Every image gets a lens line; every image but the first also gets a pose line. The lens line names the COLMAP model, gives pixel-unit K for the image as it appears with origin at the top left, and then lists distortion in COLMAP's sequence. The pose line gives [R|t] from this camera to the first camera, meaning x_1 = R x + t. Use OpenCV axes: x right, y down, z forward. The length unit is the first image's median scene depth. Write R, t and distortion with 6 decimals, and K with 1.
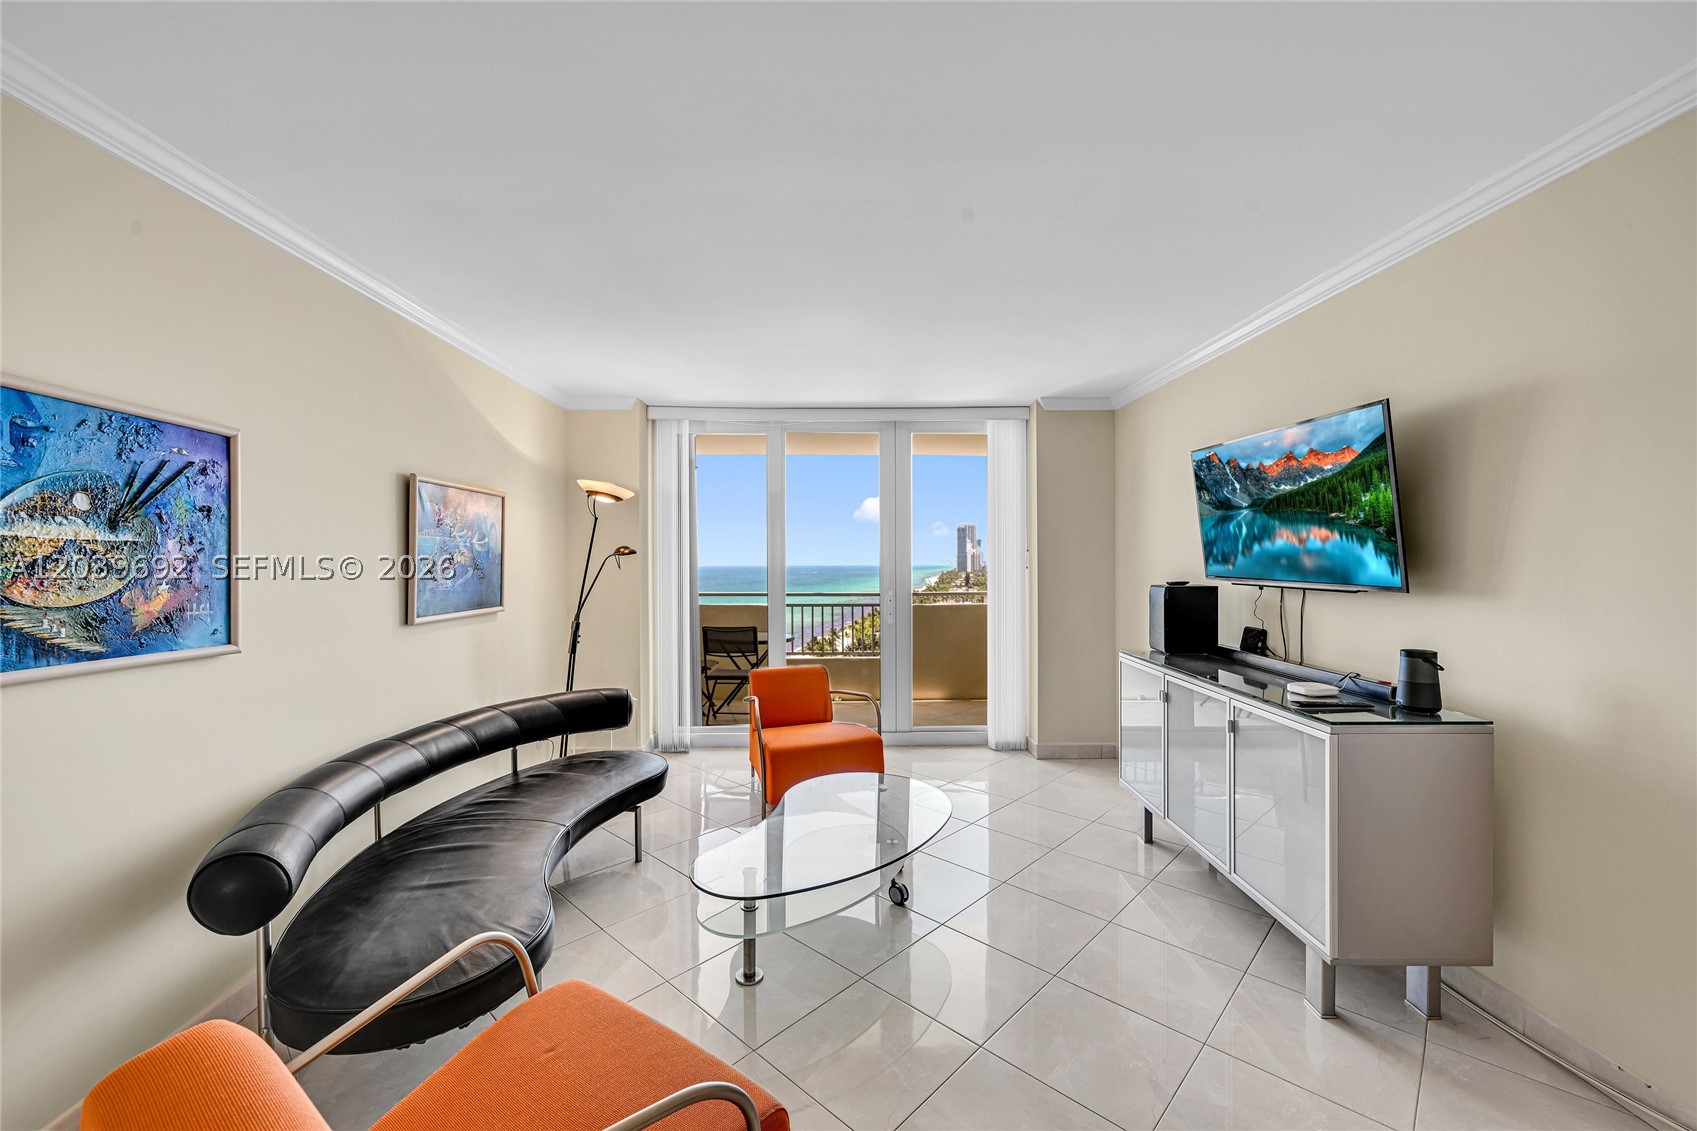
lens RADIAL K [[671.3, 0, 839.4], [0, 671.3, 560.2], [0, 0, 1]] dist [0.000441, -0.000424]
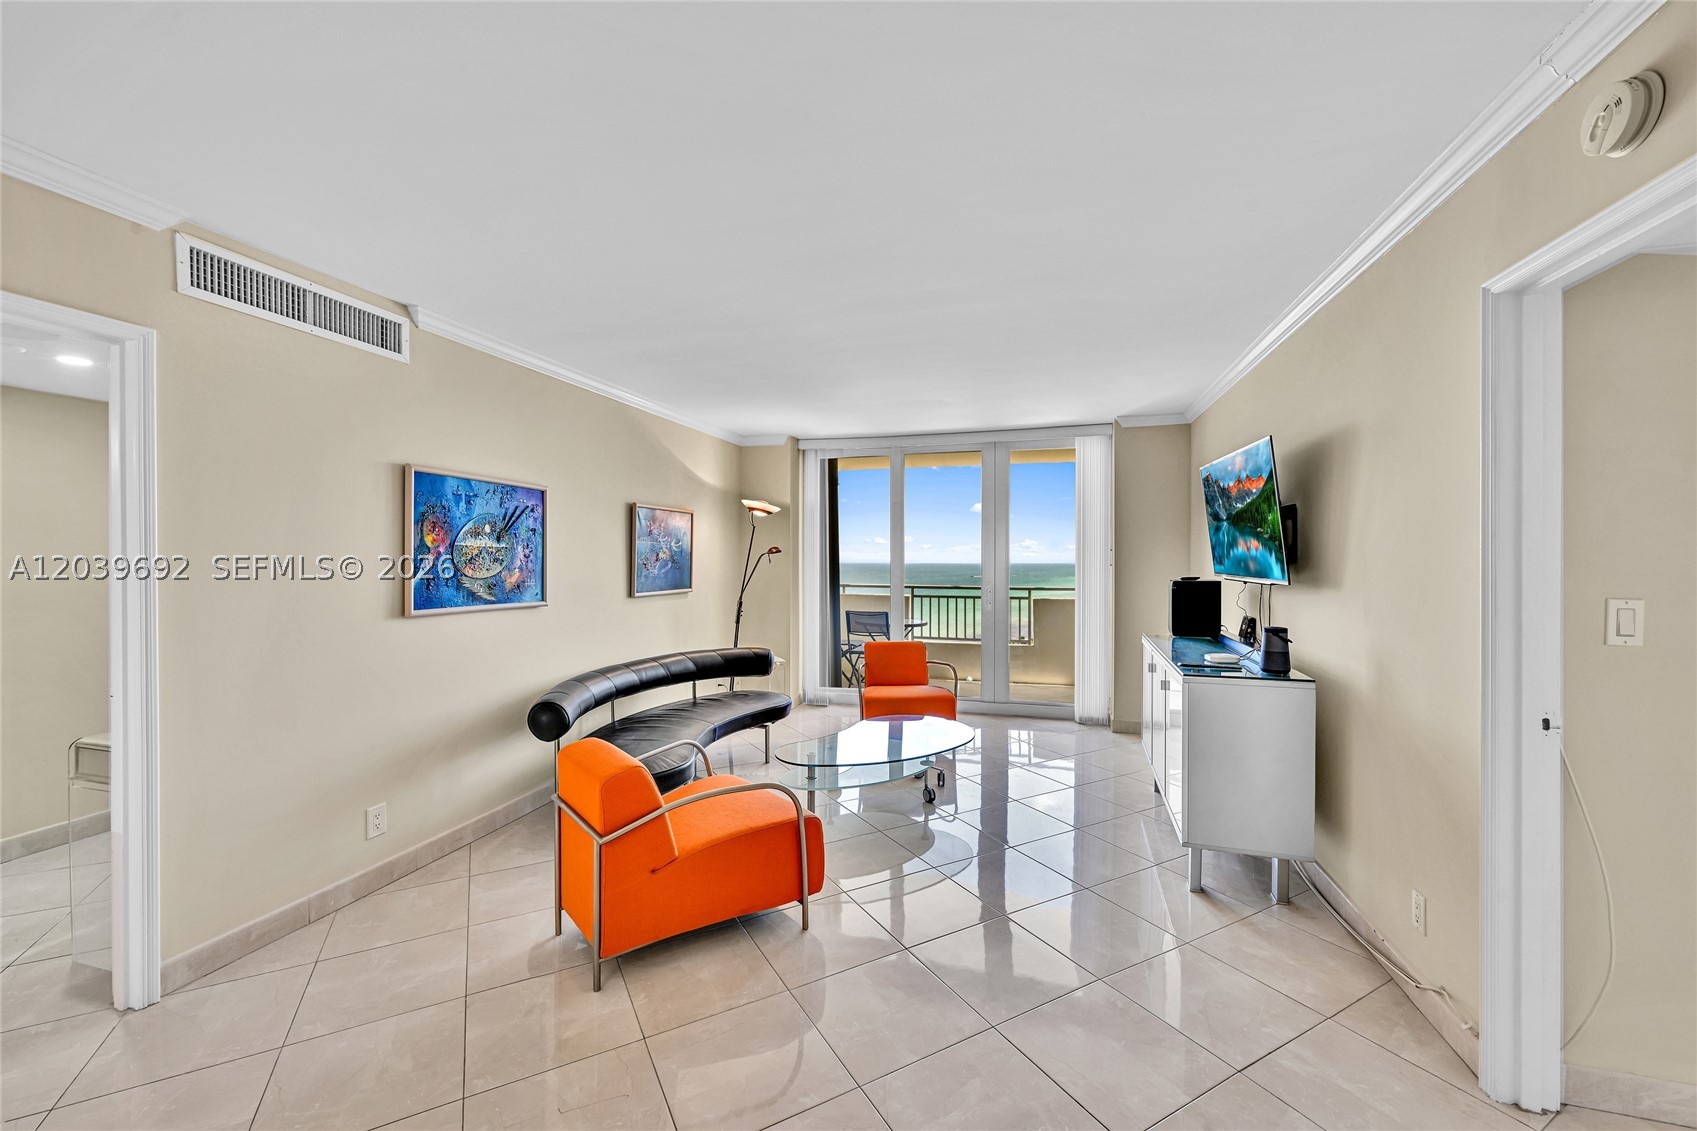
lens RADIAL K [[671.3, 0, 840.7], [0, 671.3, 560.4], [0, 0, 1]] dist [0.000441, -0.000424]
pose [[0.954577, 0.009180, -0.297822, 0.322264], [-0.007323, 0.999946, 0.007350, -0.006605], [0.297874, -0.004835, 0.954593, -0.394478]]
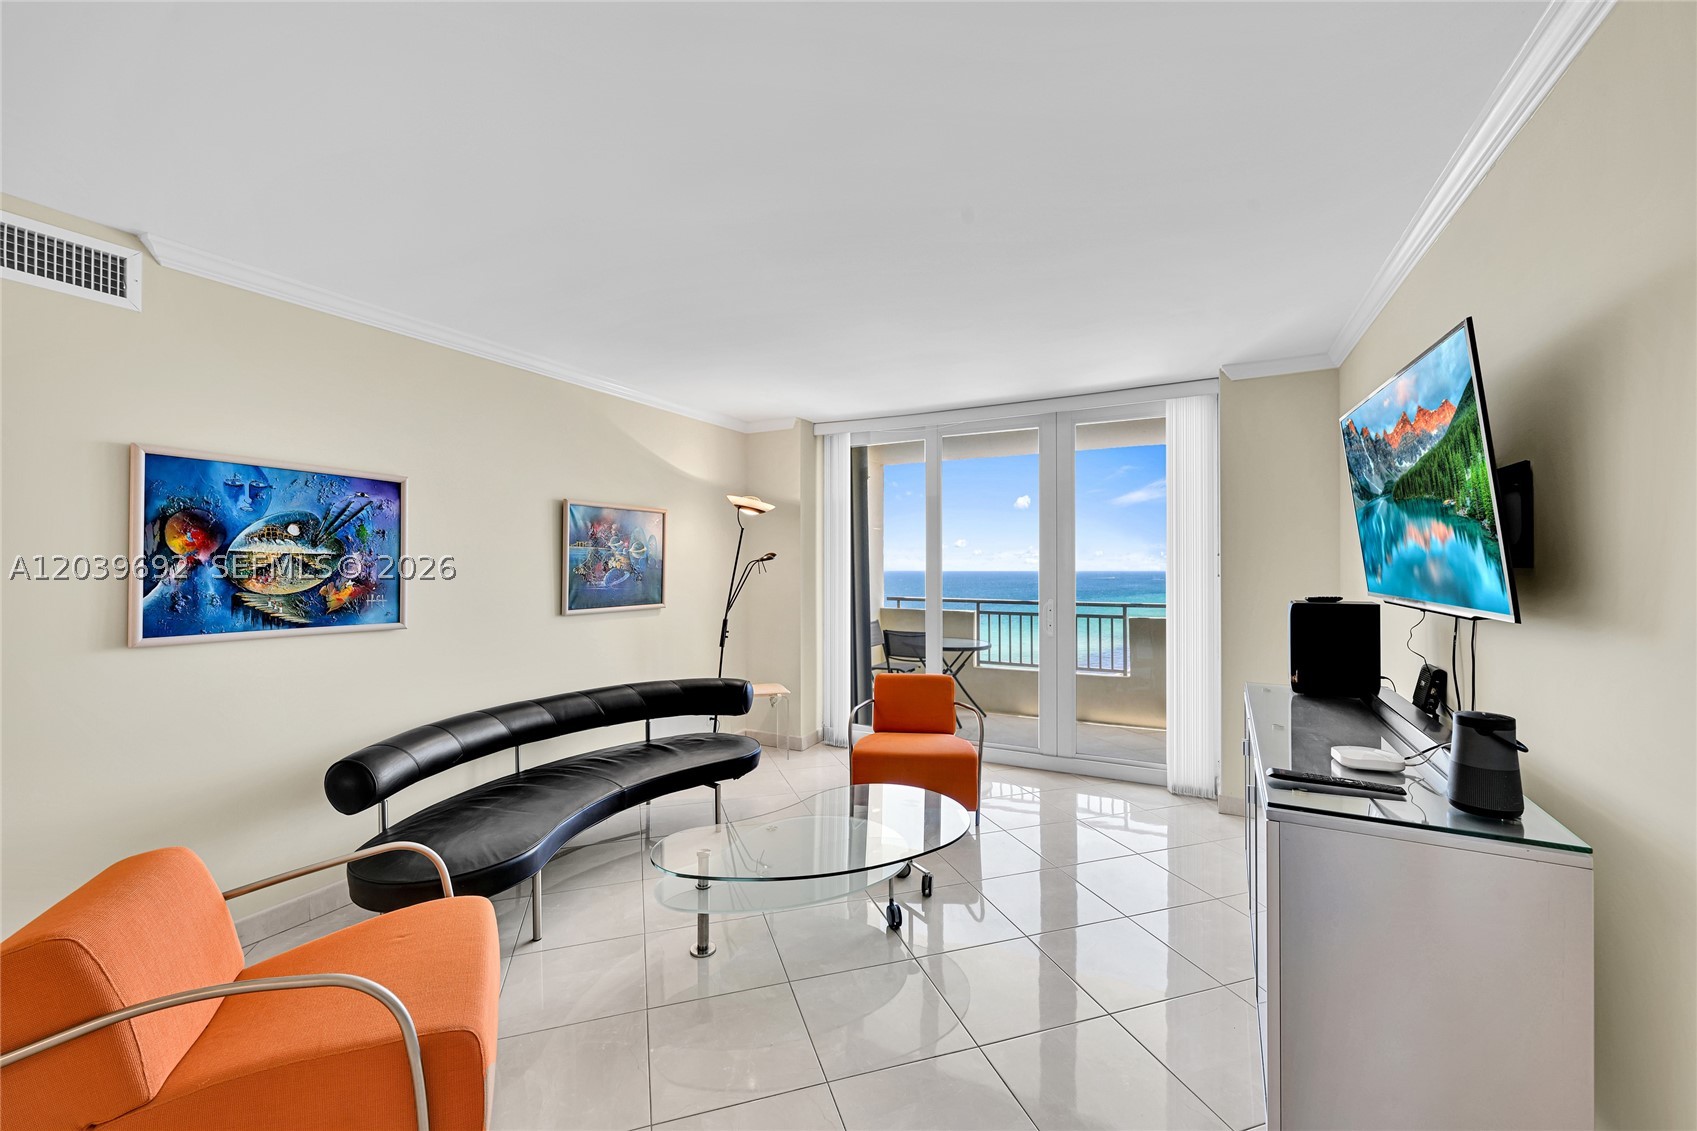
lens RADIAL K [[671.3, 0, 839.5], [0, 671.3, 558.9], [0, 0, 1]] dist [0.000441, -0.000424]
pose [[0.880387, -0.001523, -0.474253, 0.465405], [-0.002570, 0.999965, -0.007981, -0.004459], [0.474248, 0.008245, 0.880352, 0.114556]]
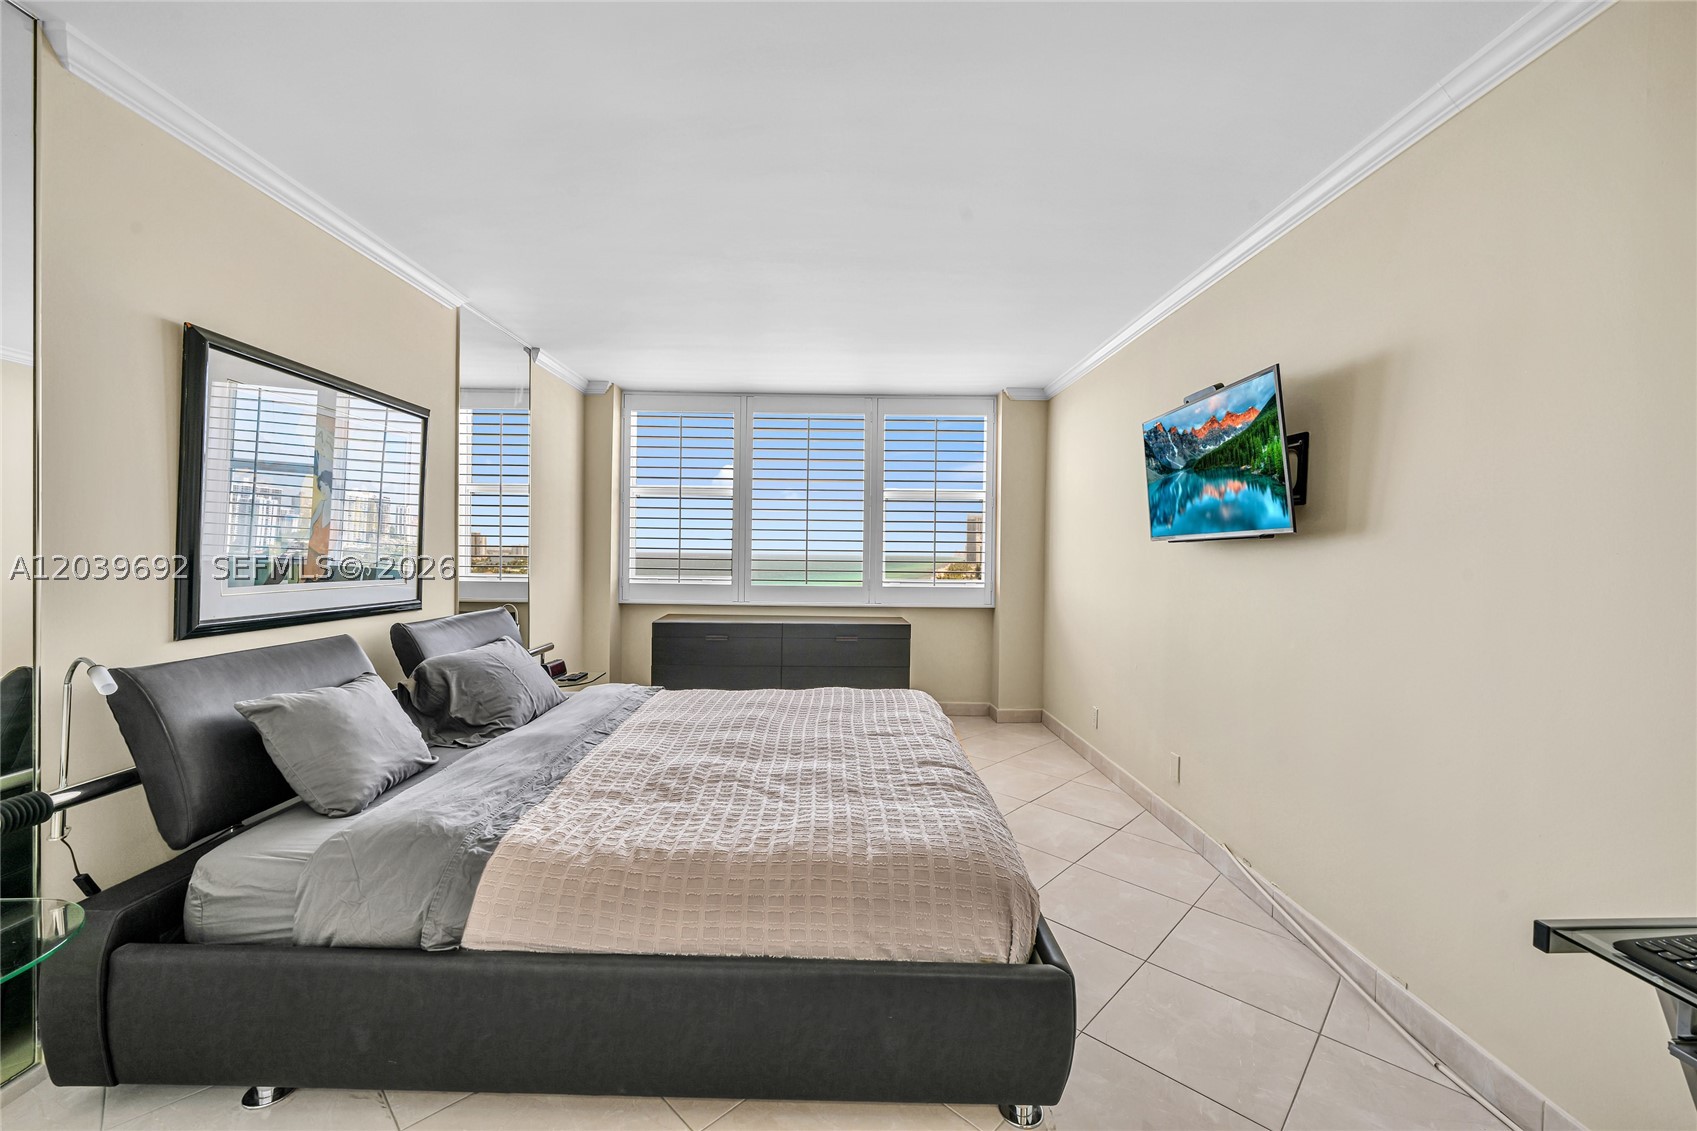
lens RADIAL K [[675.5, 0, 847.2], [0, 675.5, 565.1], [0, 0, 1]] dist [-0.016759, 0.002656]
pose [[0.999328, 0.028643, -0.022886, 0.087263], [-0.028816, 0.999558, -0.007259, 0.110375], [0.022668, 0.007914, 0.999712, -0.132315]]
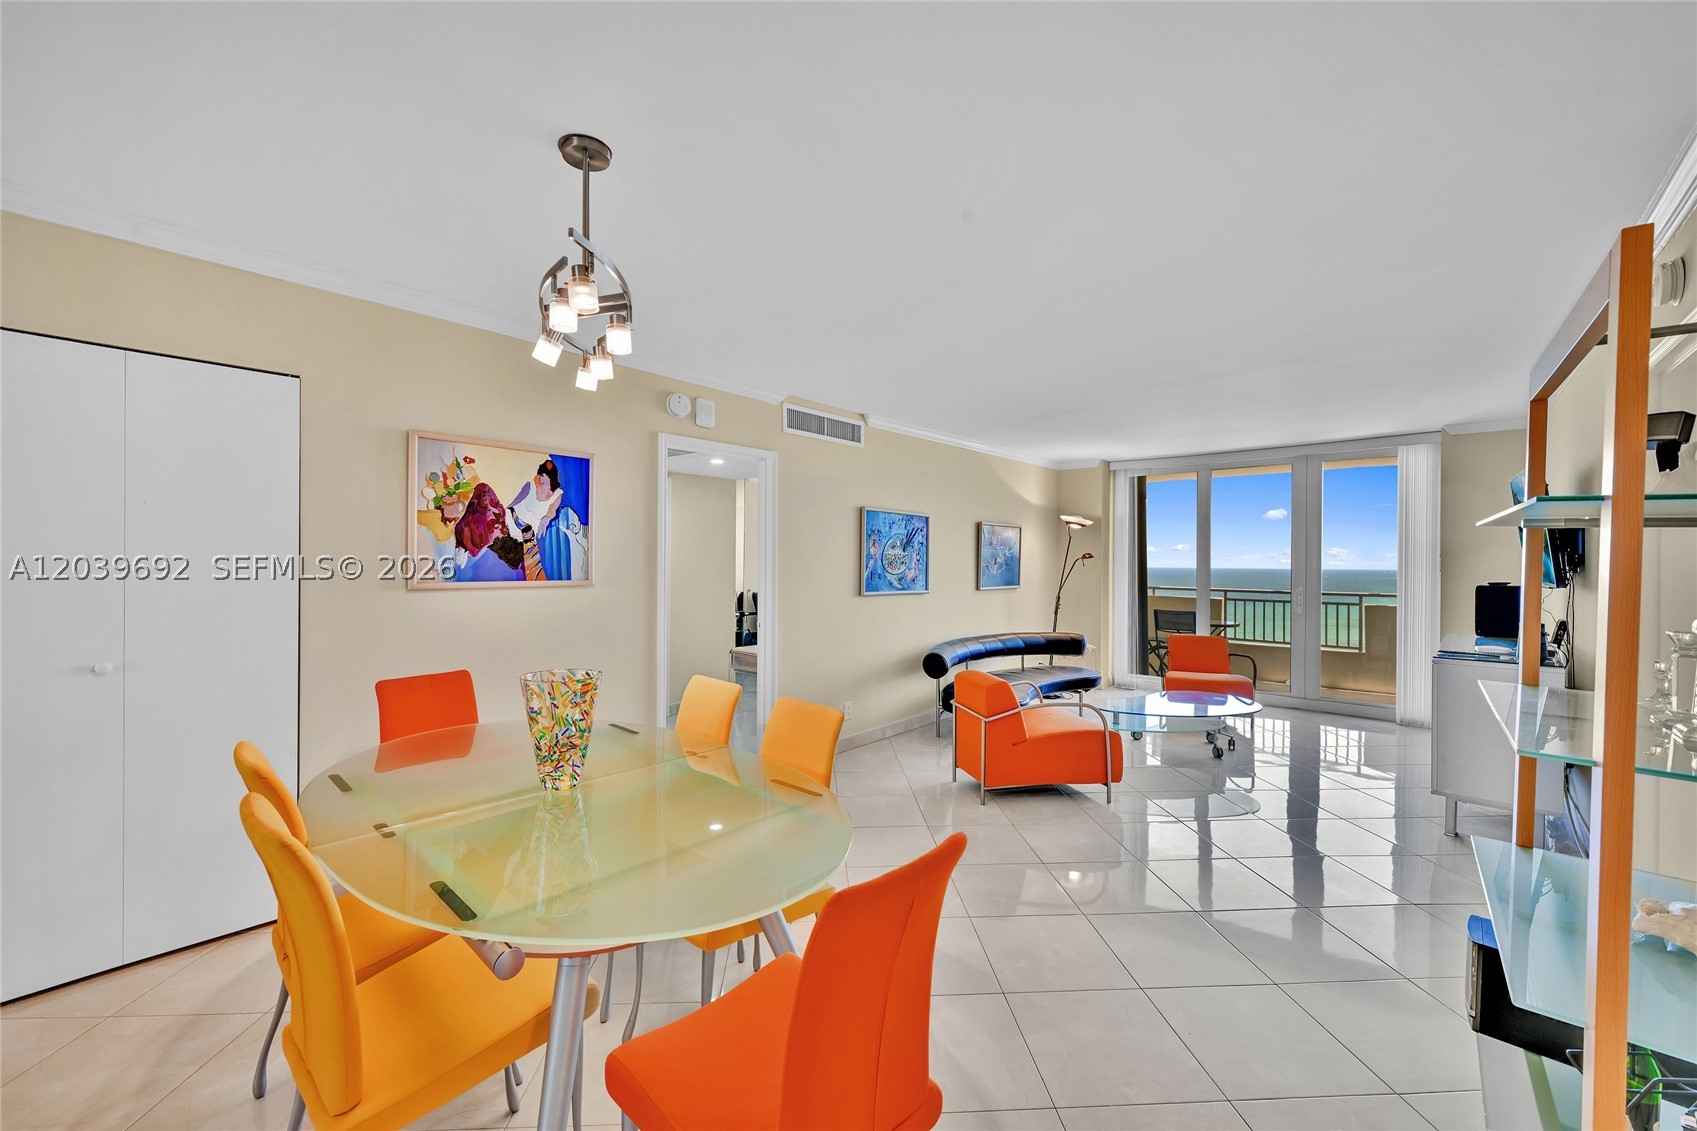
lens RADIAL K [[671.3, 0, 842.4], [0, 671.3, 563.7], [0, 0, 1]] dist [0.000441, -0.000424]
pose [[0.733571, 0.013520, -0.679478, 0.553813], [-0.009721, 0.999909, 0.009401, -0.007234], [0.679543, -0.000291, 0.733636, -0.966017]]
